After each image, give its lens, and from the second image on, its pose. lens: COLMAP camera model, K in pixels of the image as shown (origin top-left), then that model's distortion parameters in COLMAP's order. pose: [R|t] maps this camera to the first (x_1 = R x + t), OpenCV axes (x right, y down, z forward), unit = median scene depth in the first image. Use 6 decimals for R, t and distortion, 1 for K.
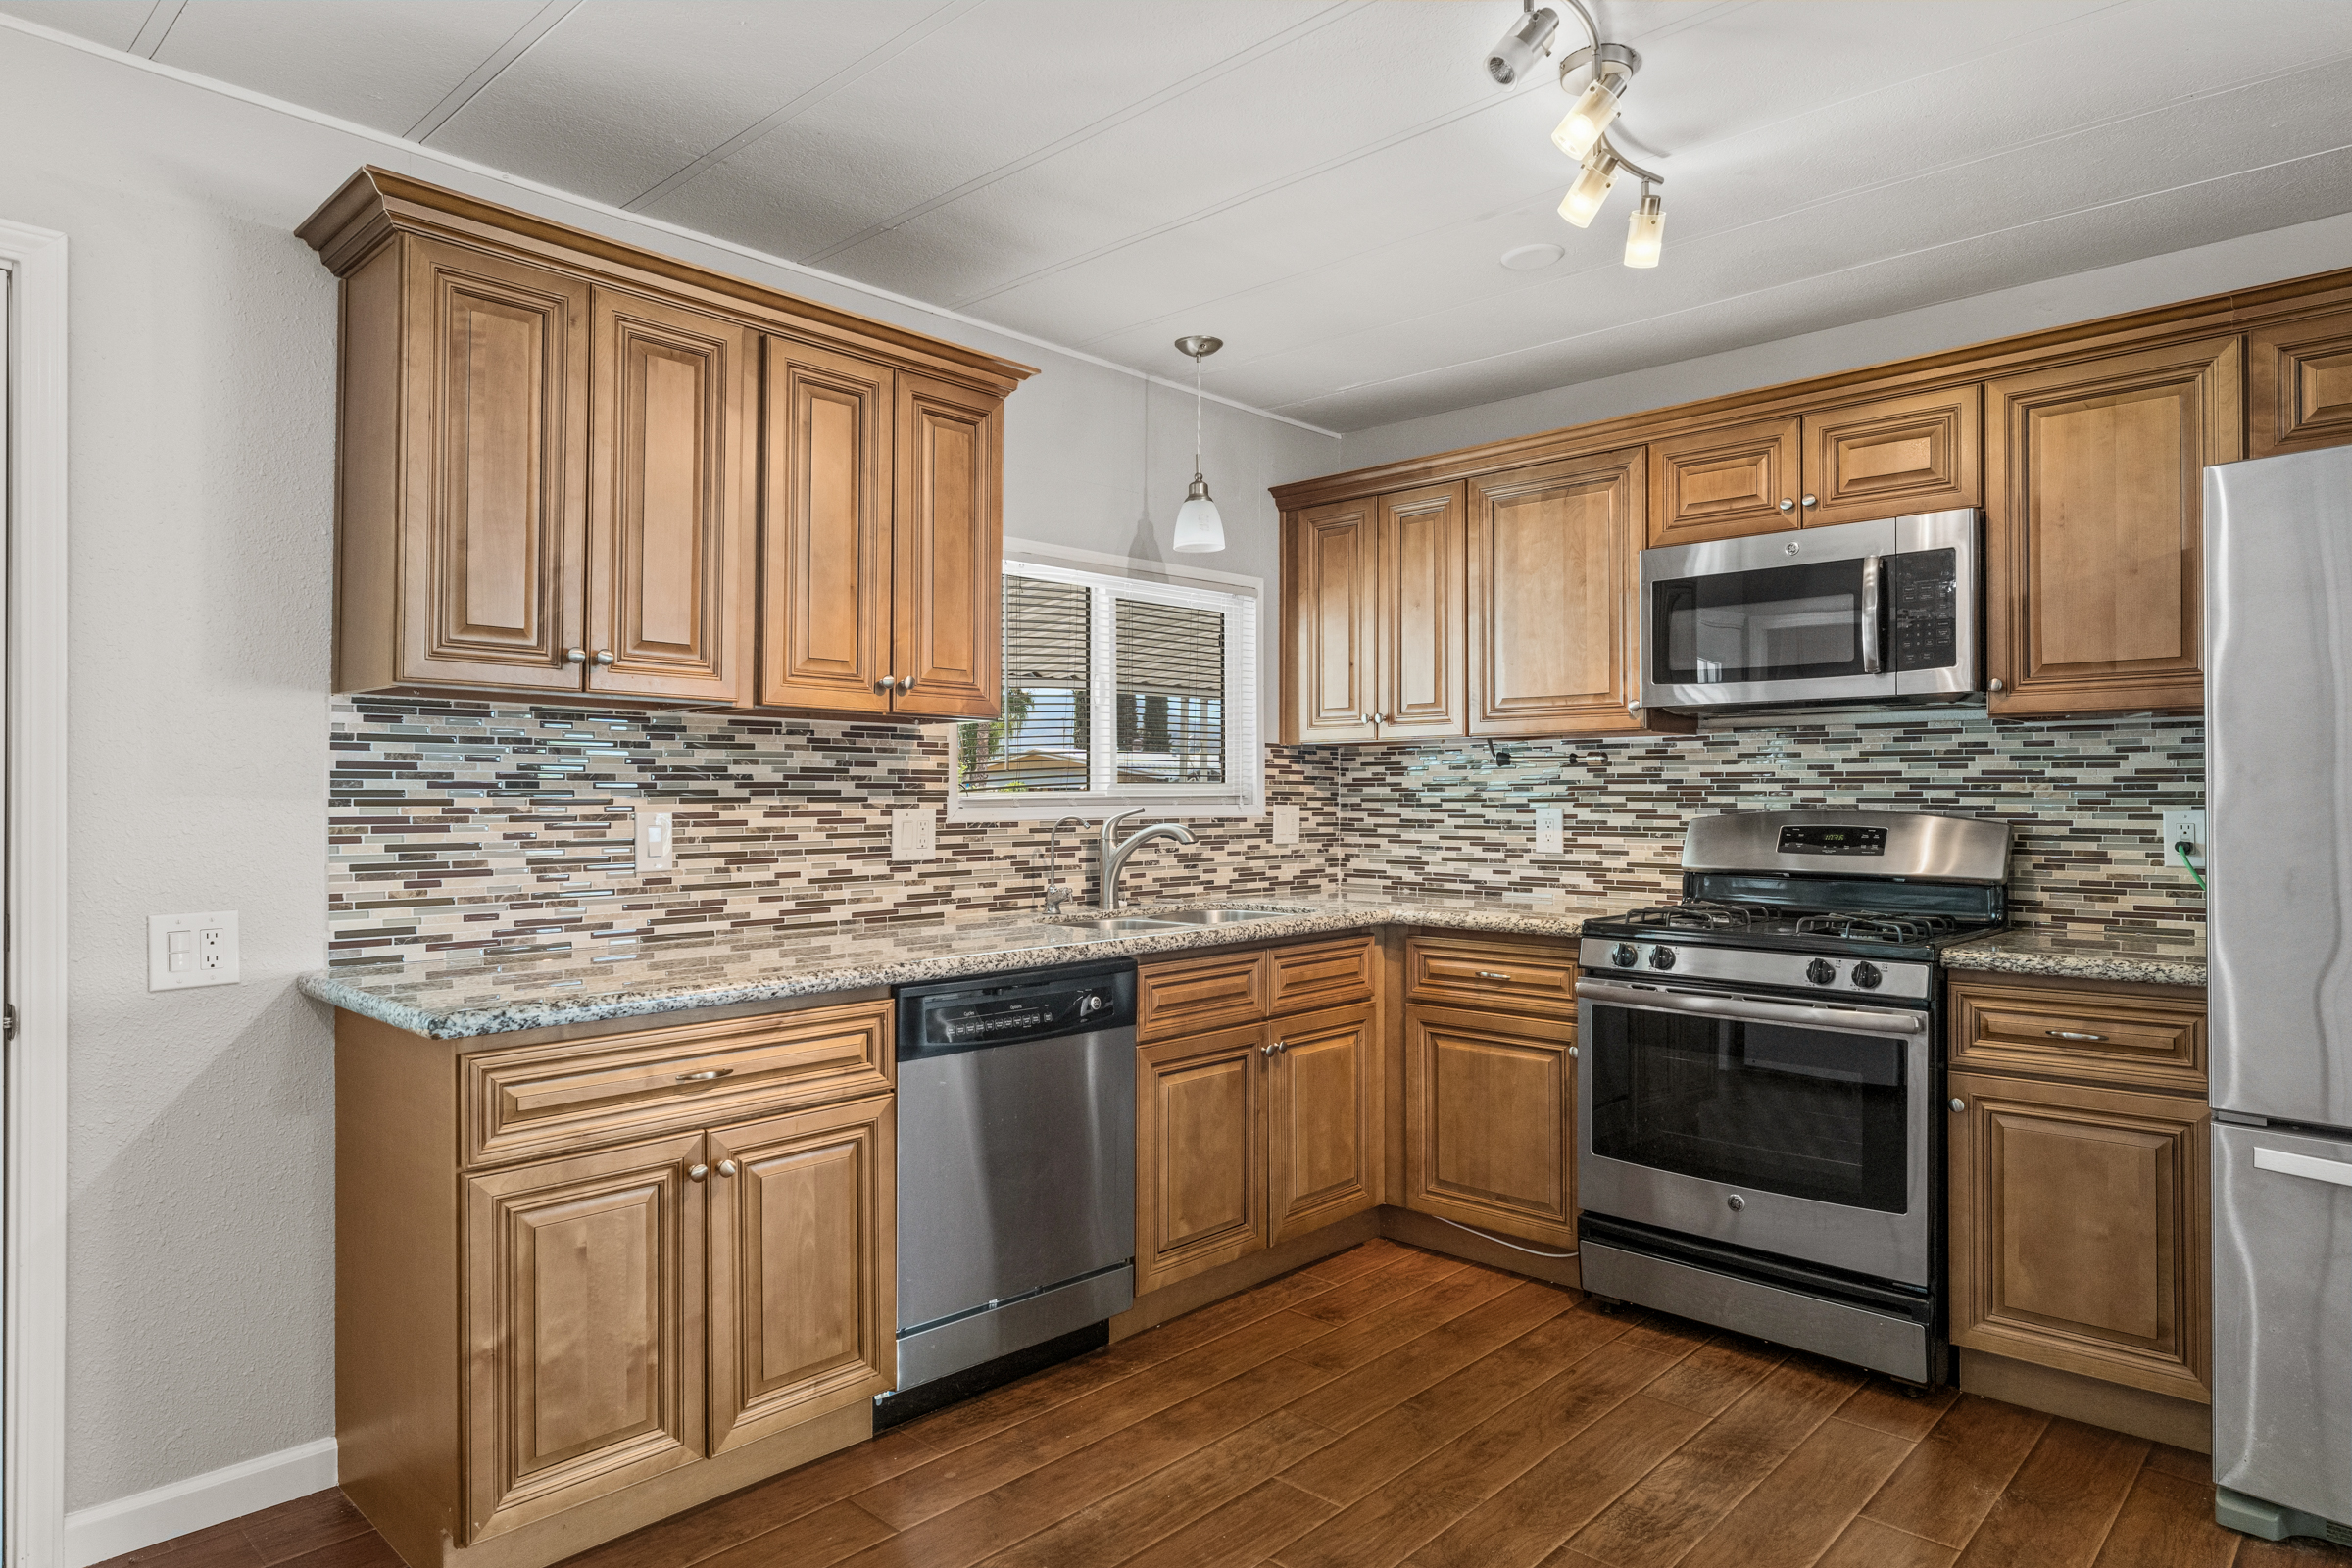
lens RADIAL K [[1381.0, 0, 1177.7], [0, 1381.0, 792.9], [0, 0, 1]] dist [-0.000169, 0.000922]
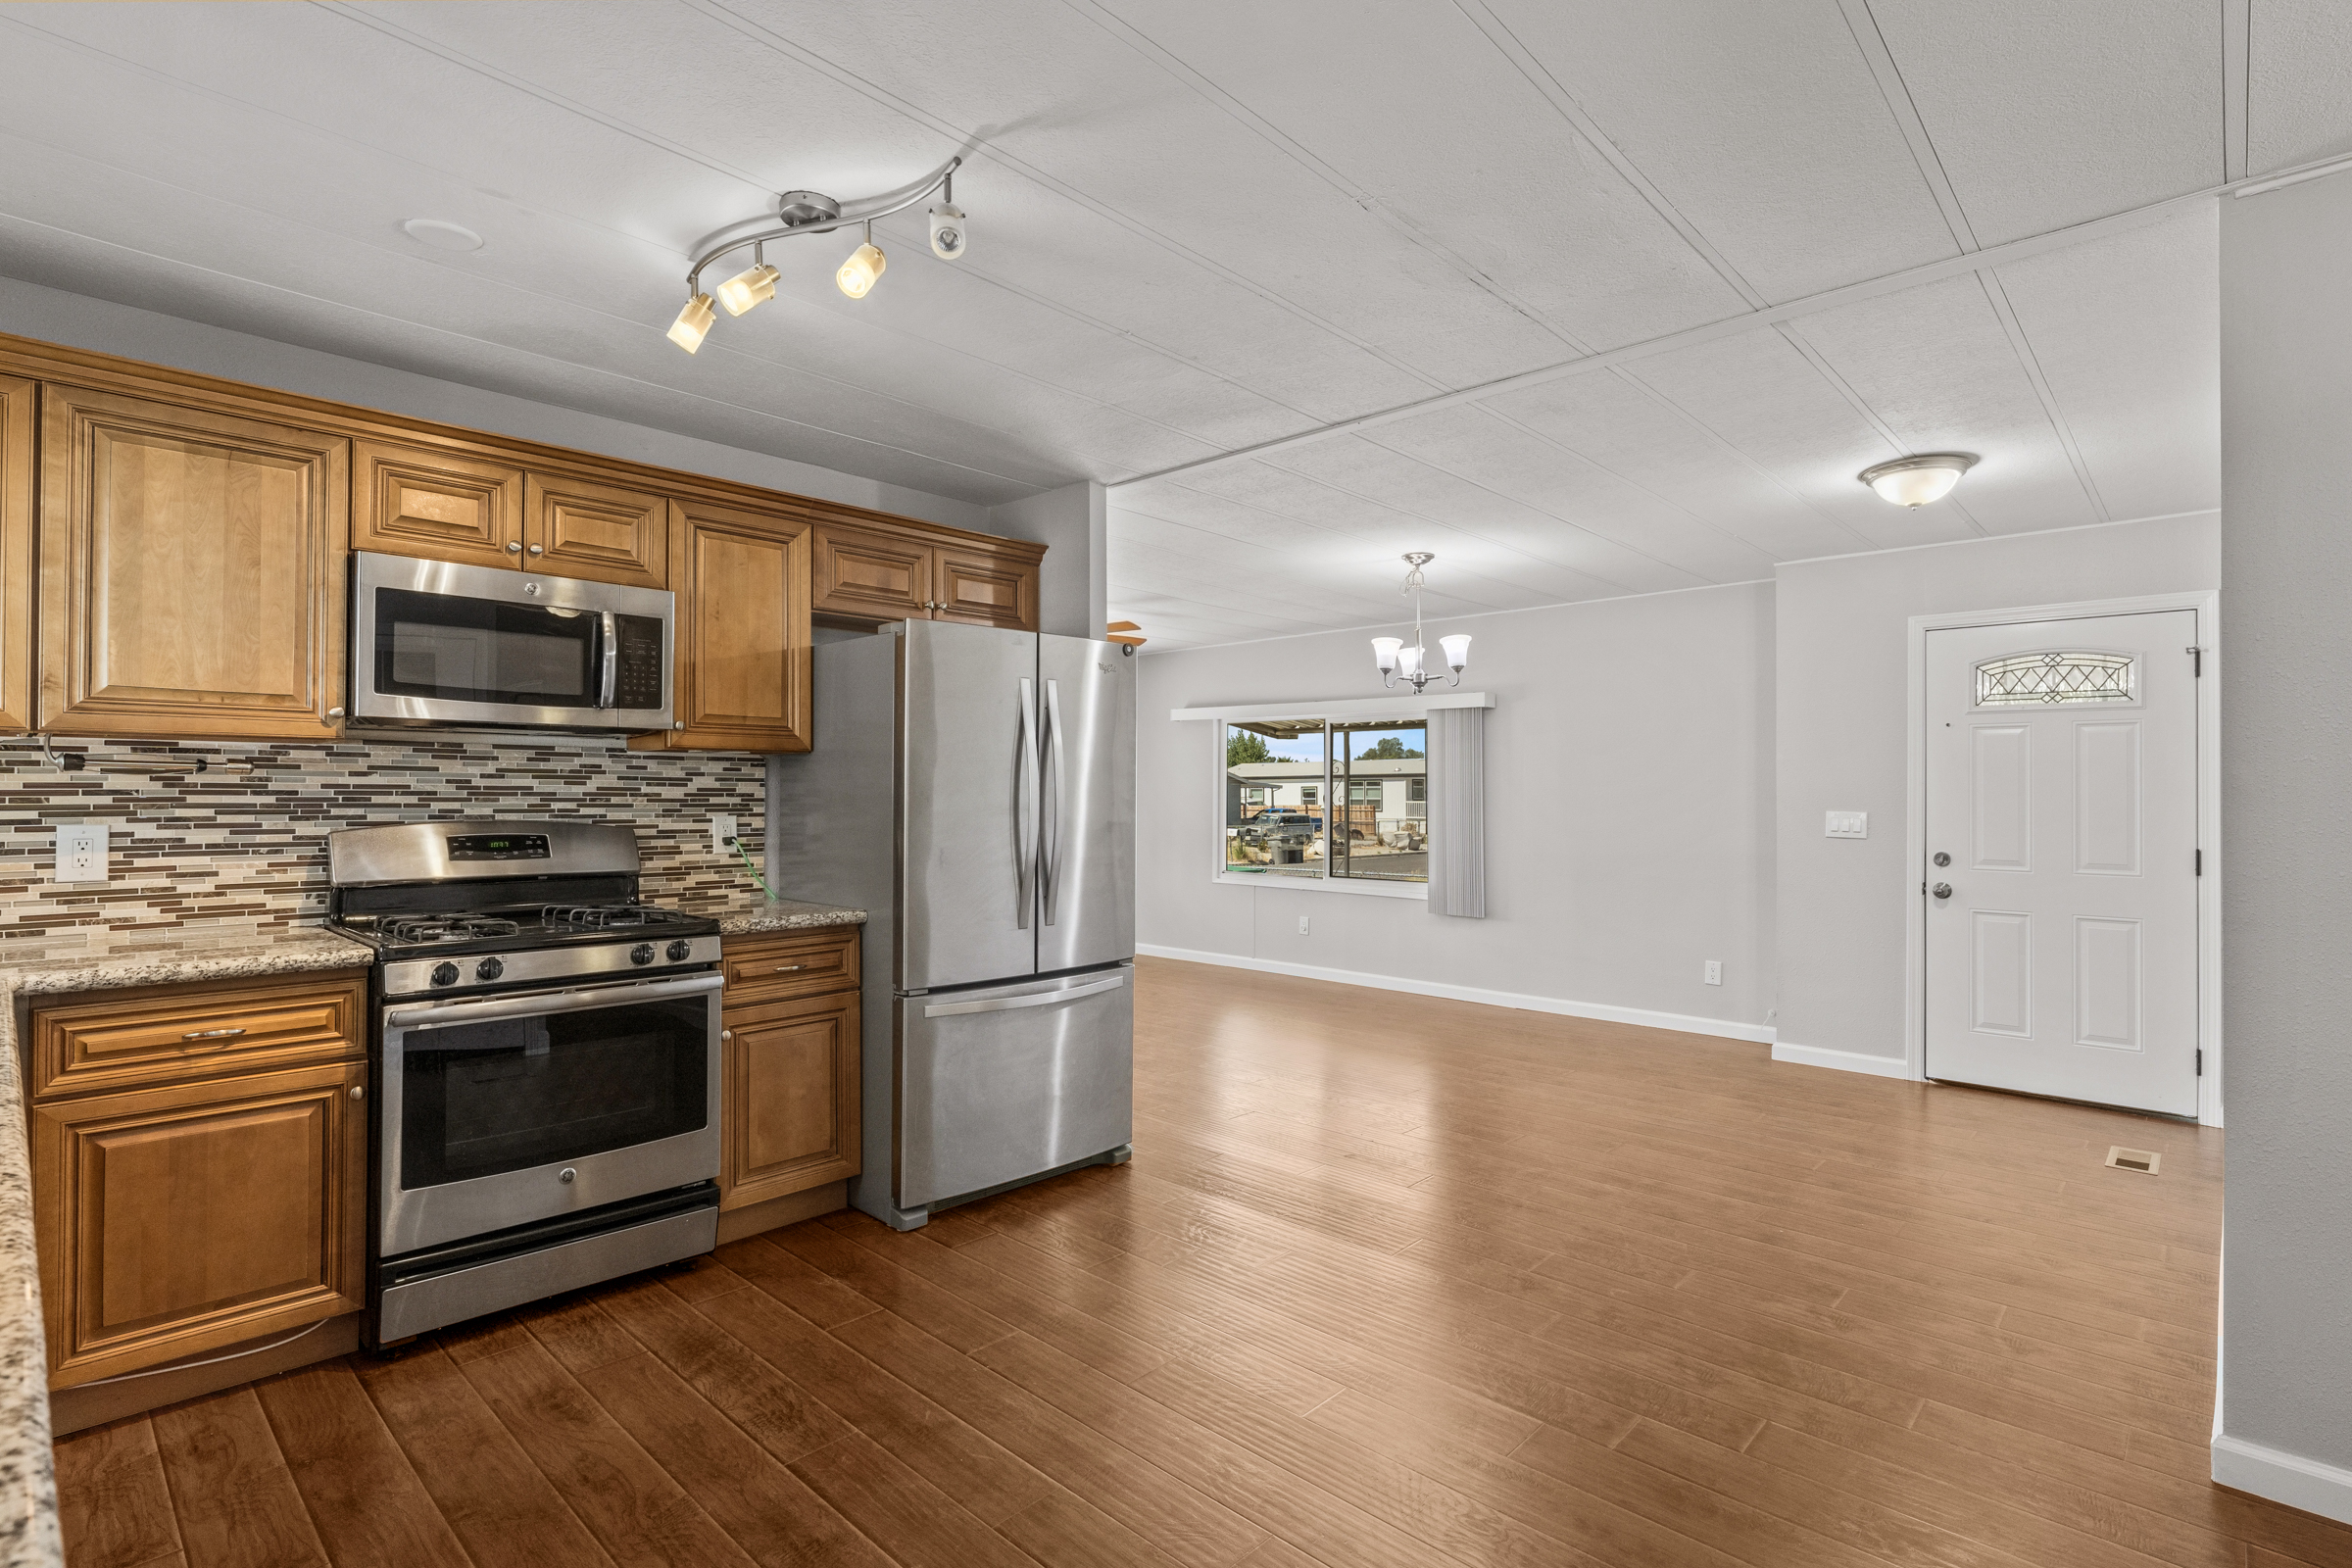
lens RADIAL K [[1135.3, 0, 1171.7], [0, 1135.3, 781.7], [0, 0, 1]] dist [-0.000708, 0.000650]
pose [[0.002417, 0.012439, 0.999920, -0.474592], [-0.005700, 0.999907, -0.012425, -0.011363], [-0.999981, -0.005669, 0.002488, 0.474462]]
